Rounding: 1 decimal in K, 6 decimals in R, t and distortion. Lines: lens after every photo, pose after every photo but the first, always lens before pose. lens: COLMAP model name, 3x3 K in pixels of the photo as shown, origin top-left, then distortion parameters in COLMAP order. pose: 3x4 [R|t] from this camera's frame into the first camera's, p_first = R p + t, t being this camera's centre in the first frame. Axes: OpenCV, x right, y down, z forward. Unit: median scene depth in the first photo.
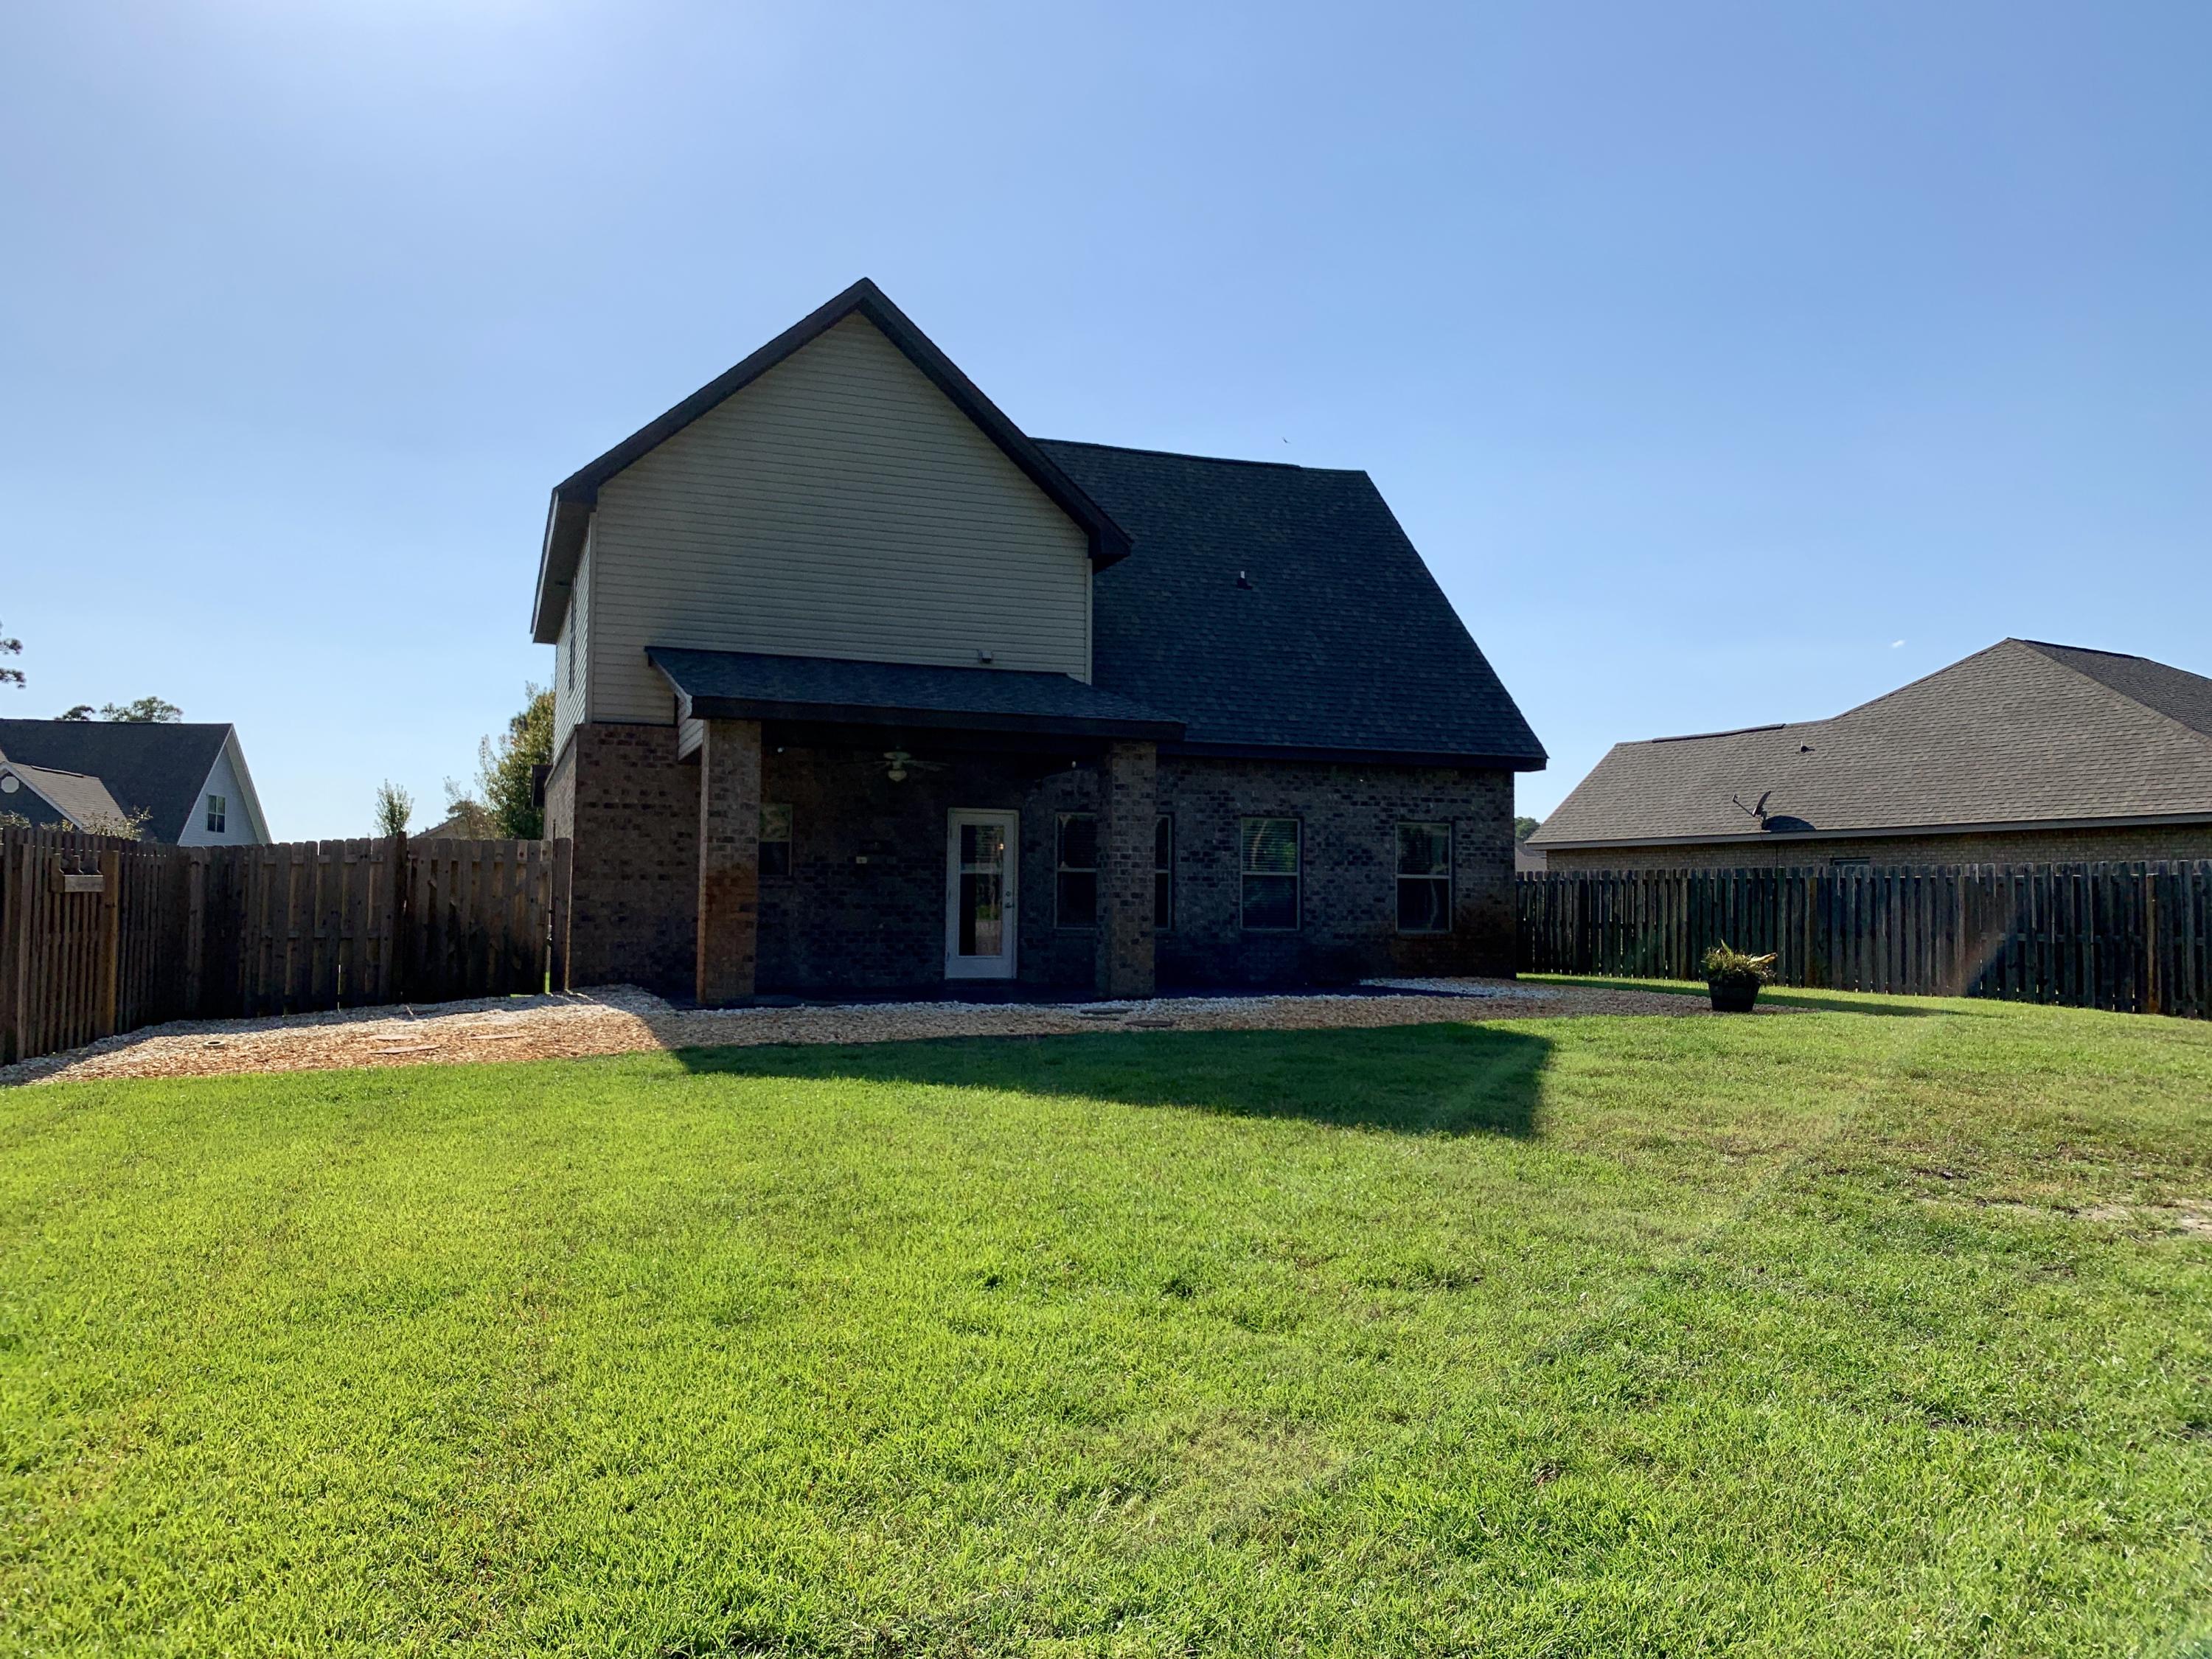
lens RADIAL K [[1656.1, 0, 1120.6], [0, 1656.1, 831.8], [0, 0, 1]] dist [0.045148, -0.007350]
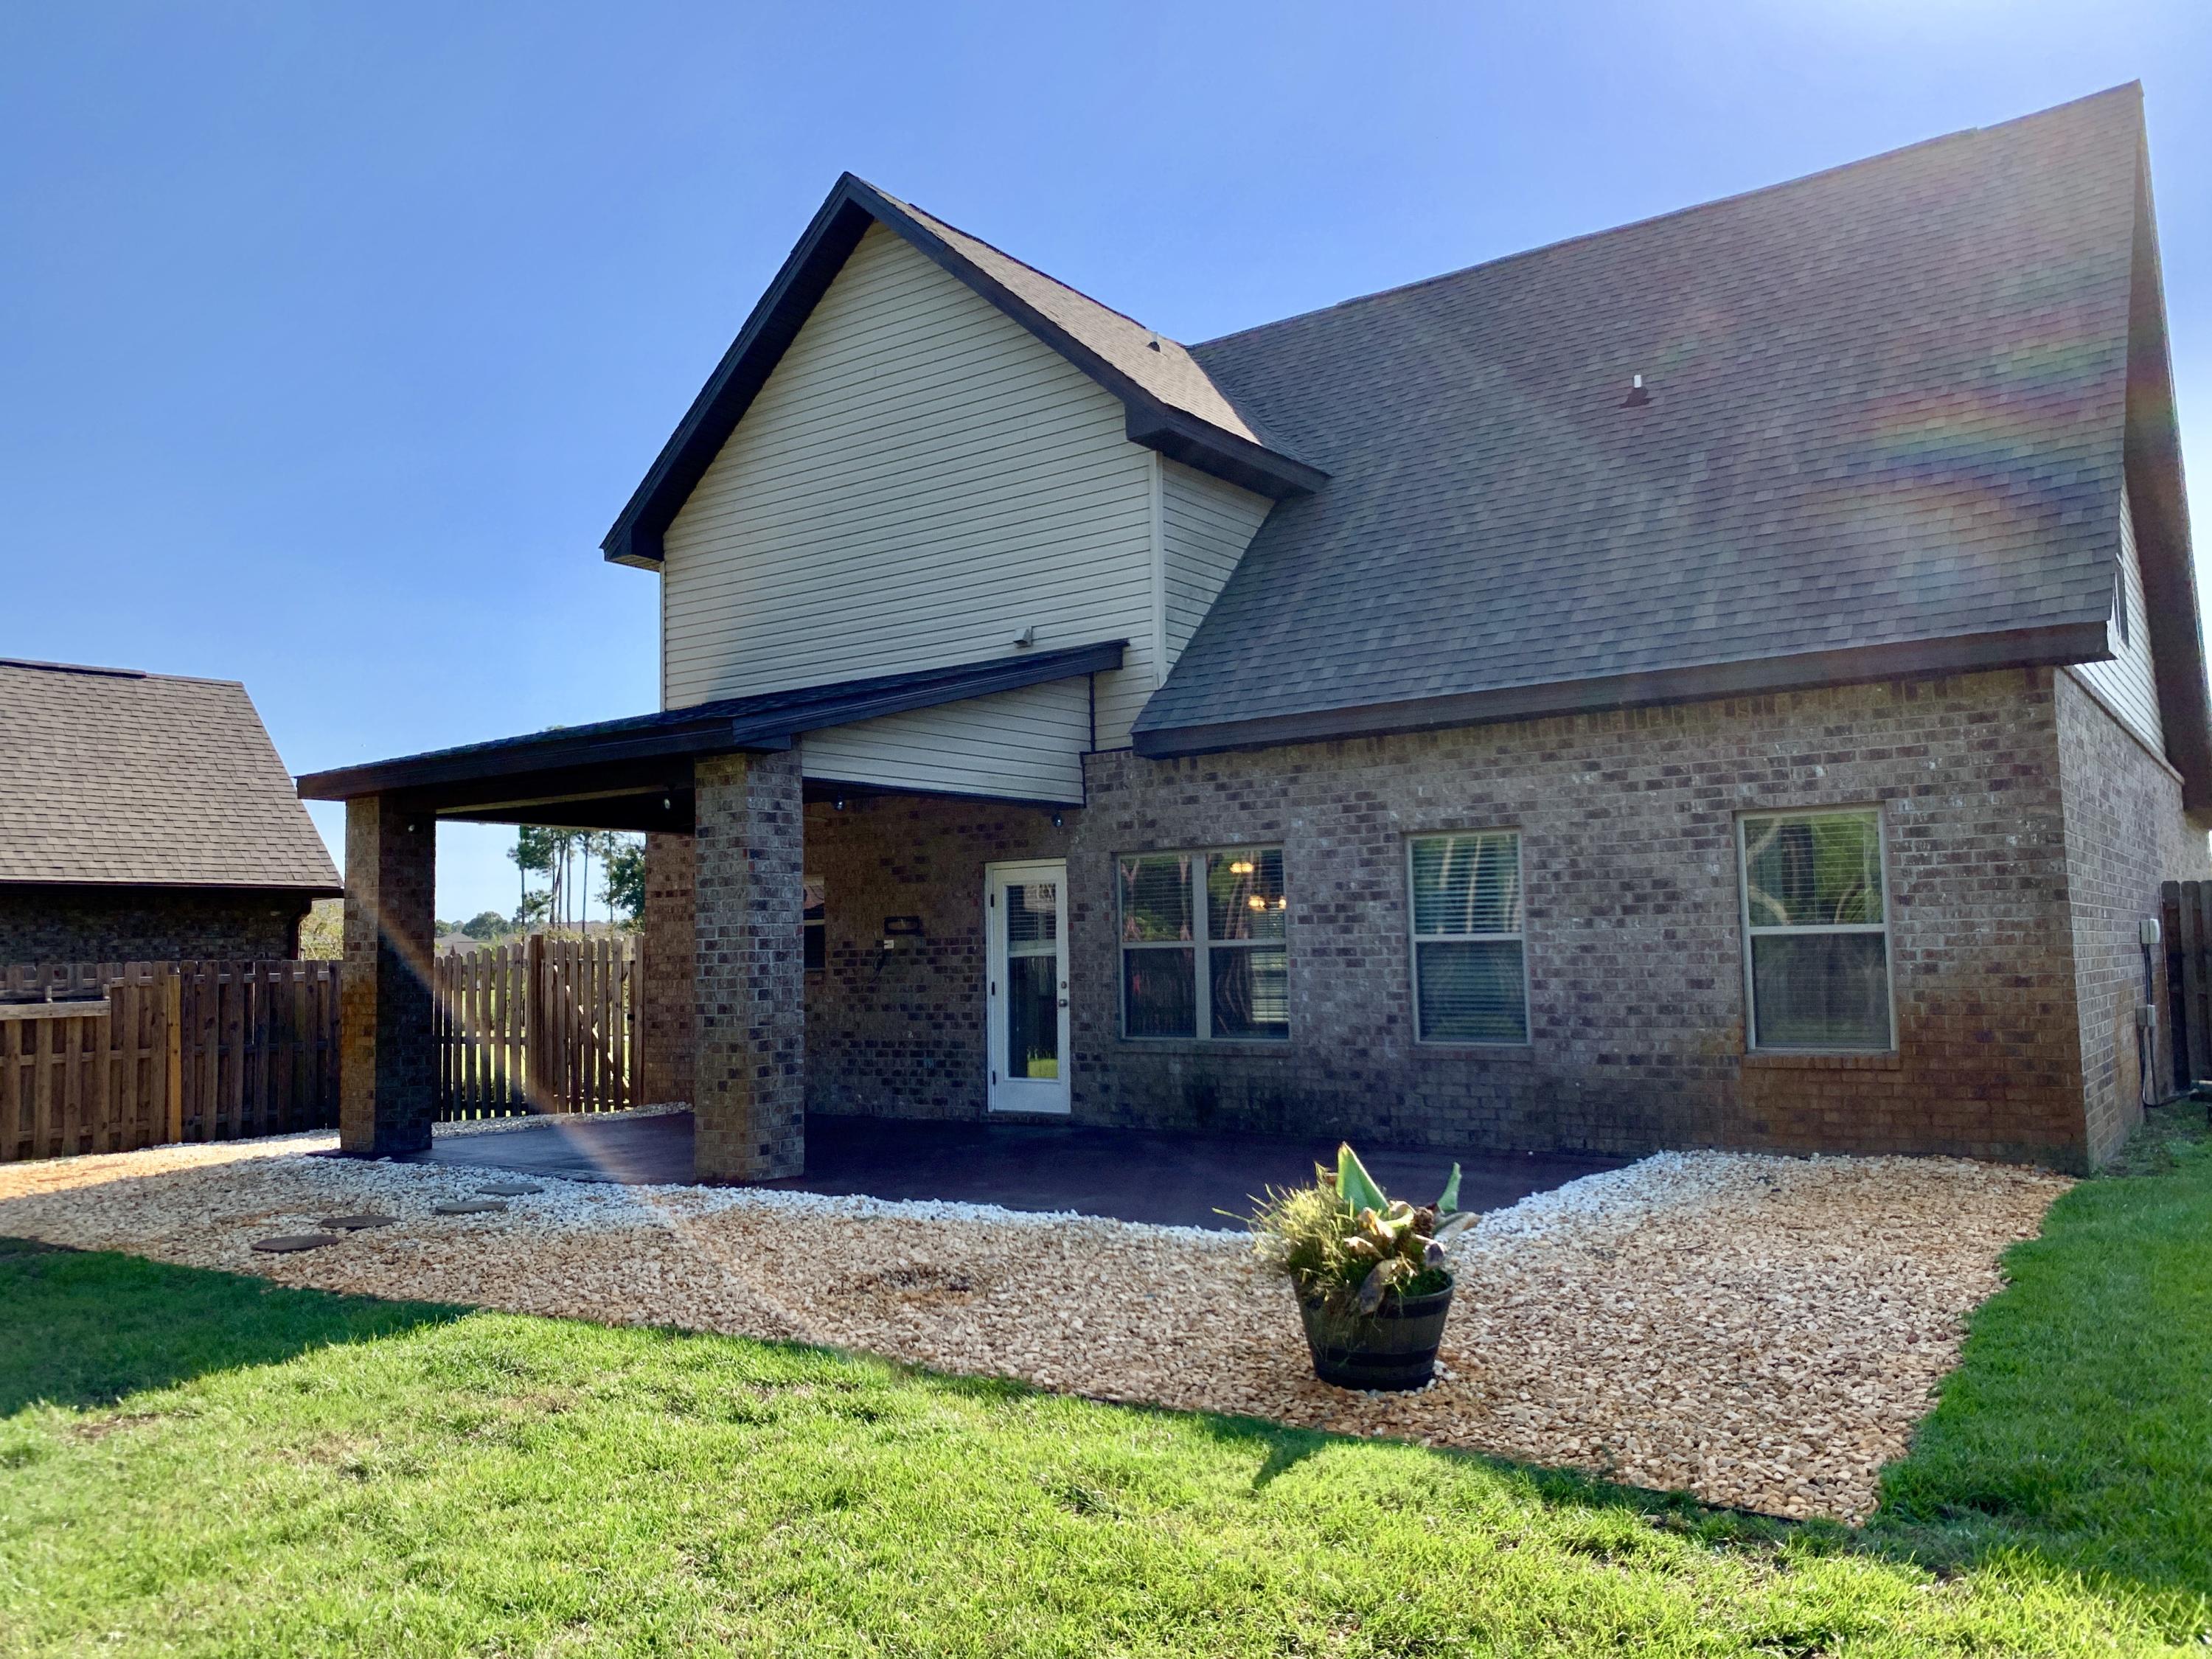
lens RADIAL K [[1690.3, 0, 1170.7], [0, 1690.3, 823.1], [0, 0, 1]] dist [0.025504, -0.035539]
pose [[0.567667, -0.084122, -0.818949, 0.492905], [0.066296, 0.996206, -0.056376, 0.013318], [0.820584, -0.022290, 0.571090, 0.627886]]
